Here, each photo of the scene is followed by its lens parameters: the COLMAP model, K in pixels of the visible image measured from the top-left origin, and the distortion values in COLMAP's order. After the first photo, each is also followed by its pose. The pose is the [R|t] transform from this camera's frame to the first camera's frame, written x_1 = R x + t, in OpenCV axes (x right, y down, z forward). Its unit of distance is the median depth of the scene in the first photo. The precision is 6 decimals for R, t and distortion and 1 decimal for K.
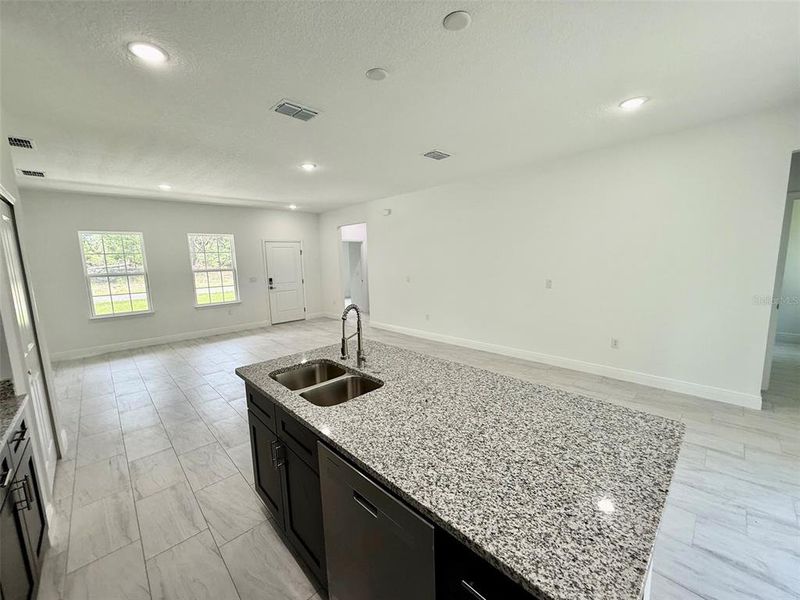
lens RADIAL K [[318.2, 0, 398.7], [0, 318.2, 301.0], [0, 0, 1]] dist [-0.000555, -0.000112]
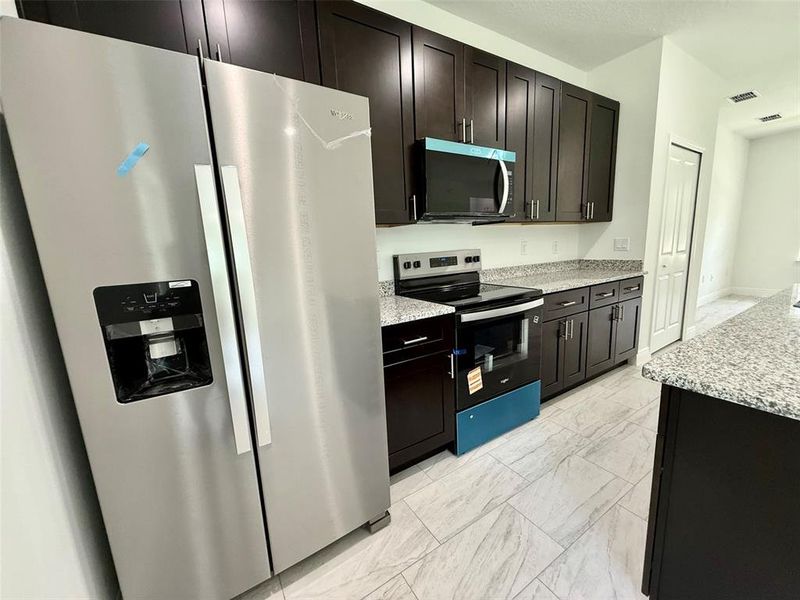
lens RADIAL K [[318.2, 0, 398.7], [0, 318.2, 301.0], [0, 0, 1]] dist [-0.000555, -0.000112]
pose [[-0.200675, 0.208128, -0.957294, 0.500126], [-0.079780, 0.970454, 0.227713, 0.112356], [0.976404, 0.122070, -0.178141, 0.020379]]
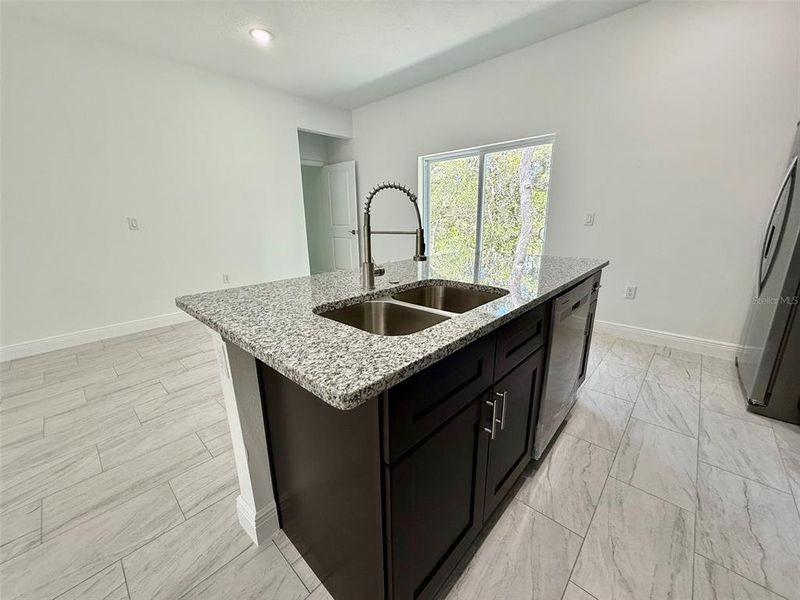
lens RADIAL K [[318.2, 0, 398.7], [0, 318.2, 301.0], [0, 0, 1]] dist [-0.000555, -0.000112]
pose [[-0.056909, -0.230089, 0.971504, -0.592858], [0.151933, 0.959752, 0.236205, 0.068124], [-0.986751, 0.161046, -0.019660, 0.750226]]
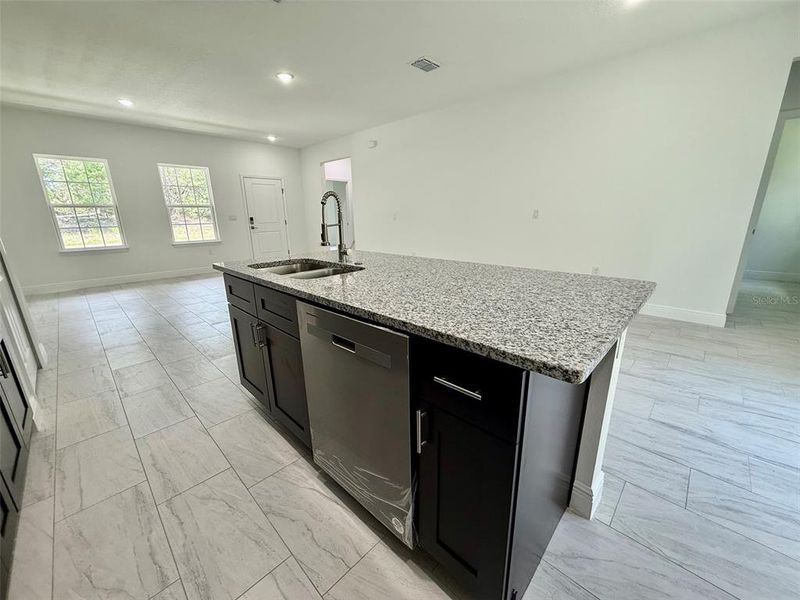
lens RADIAL K [[317.9, 0, 398.9], [0, 317.9, 300.7], [0, 0, 1]] dist [-0.000832, -0.000356]
pose [[0.999197, 0.002759, 0.039965, 0.012744], [-0.007926, 0.991520, 0.129712, 0.153722], [-0.039268, -0.129925, 0.990746, 0.001450]]
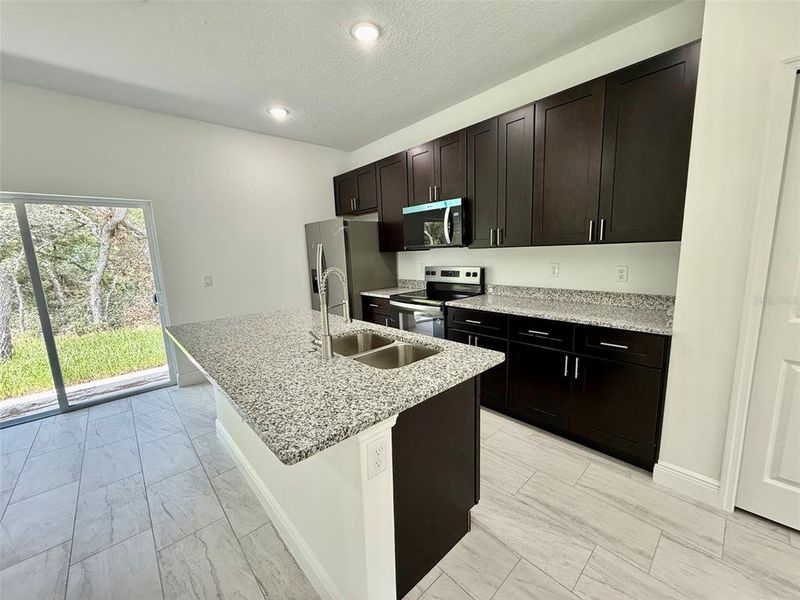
lens RADIAL K [[318.2, 0, 398.7], [0, 318.2, 301.0], [0, 0, 1]] dist [-0.000555, -0.000112]
pose [[-0.997563, 0.060975, 0.033920, -0.245734], [0.068160, 0.955553, 0.286831, -0.091172], [-0.014923, 0.288444, -0.957380, 1.300912]]
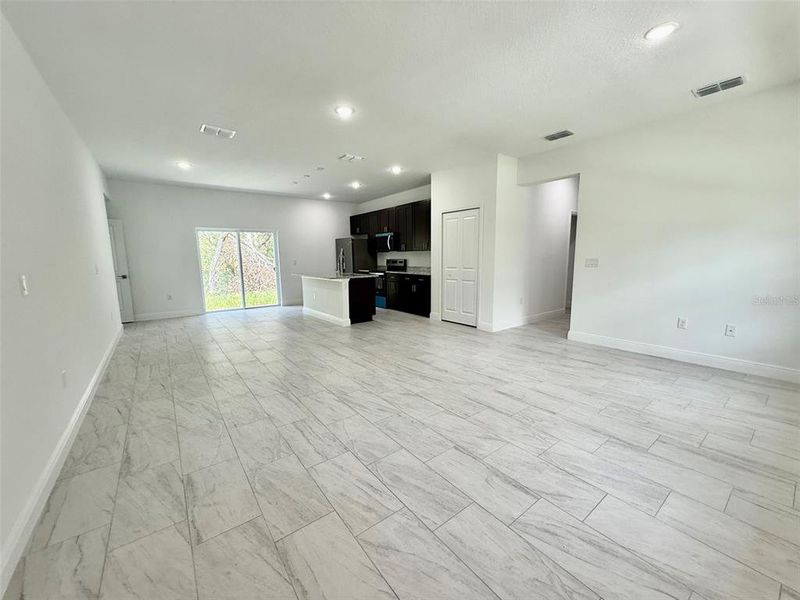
lens RADIAL K [[318.2, 0, 398.7], [0, 318.2, 301.0], [0, 0, 1]] dist [-0.000555, -0.000112]
pose [[-0.992027, 0.025520, 0.123412, -0.847069], [0.057883, 0.962145, 0.266322, -0.271781], [-0.111943, 0.271342, -0.955951, 3.118648]]
